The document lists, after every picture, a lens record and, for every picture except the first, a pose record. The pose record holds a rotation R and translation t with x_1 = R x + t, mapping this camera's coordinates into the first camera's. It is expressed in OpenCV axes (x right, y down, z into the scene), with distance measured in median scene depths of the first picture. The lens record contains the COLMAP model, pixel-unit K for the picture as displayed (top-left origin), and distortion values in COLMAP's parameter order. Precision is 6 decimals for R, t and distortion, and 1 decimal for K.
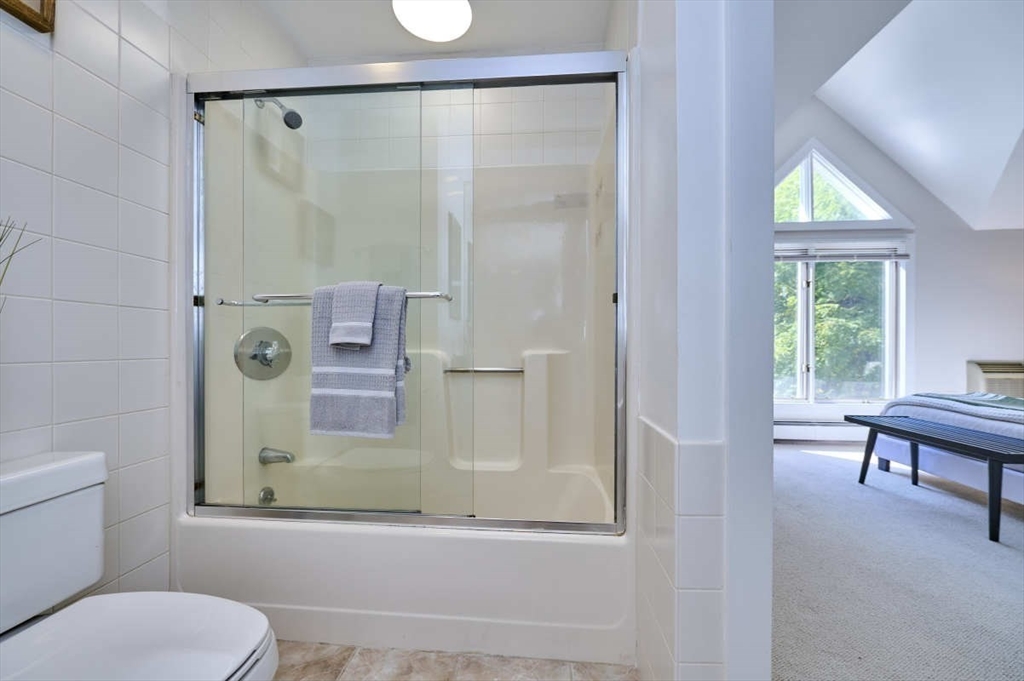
lens RADIAL K [[403.3, 0, 512.0], [0, 403.3, 340.5], [0, 0, 1]] dist [-0.000810, -0.000124]
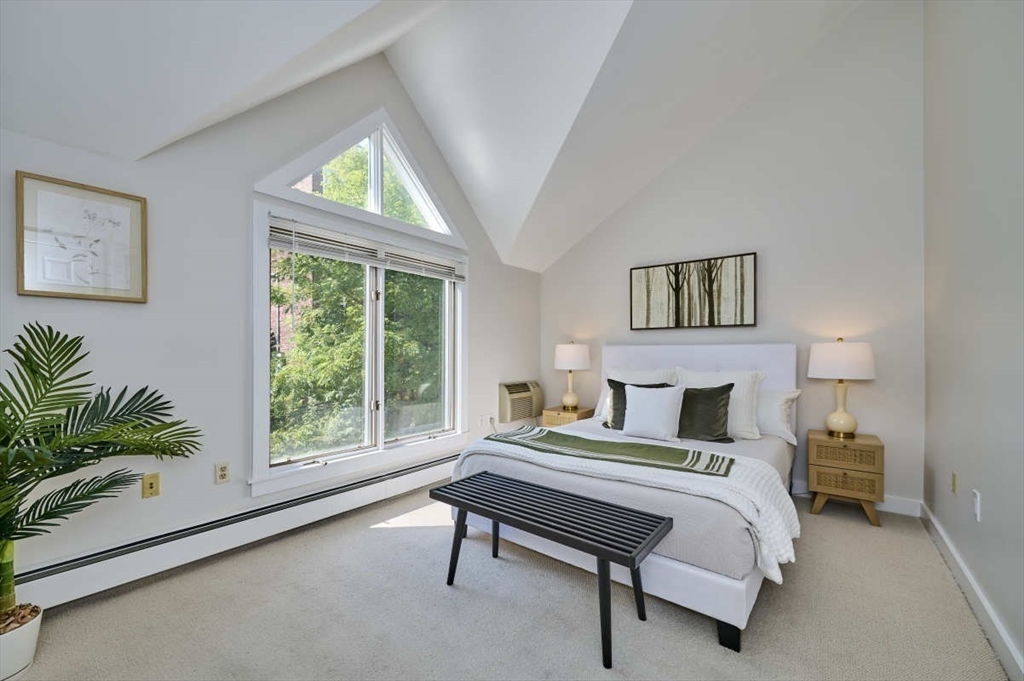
lens RADIAL K [[413.7, 0, 506.5], [0, 413.7, 357.0], [0, 0, 1]] dist [-0.000451, 0.000021]
pose [[0.564225, -0.010379, 0.825556, 0.215853], [-0.013243, 0.999679, 0.021619, -0.041976], [-0.825515, -0.023131, 0.563906, 0.342167]]
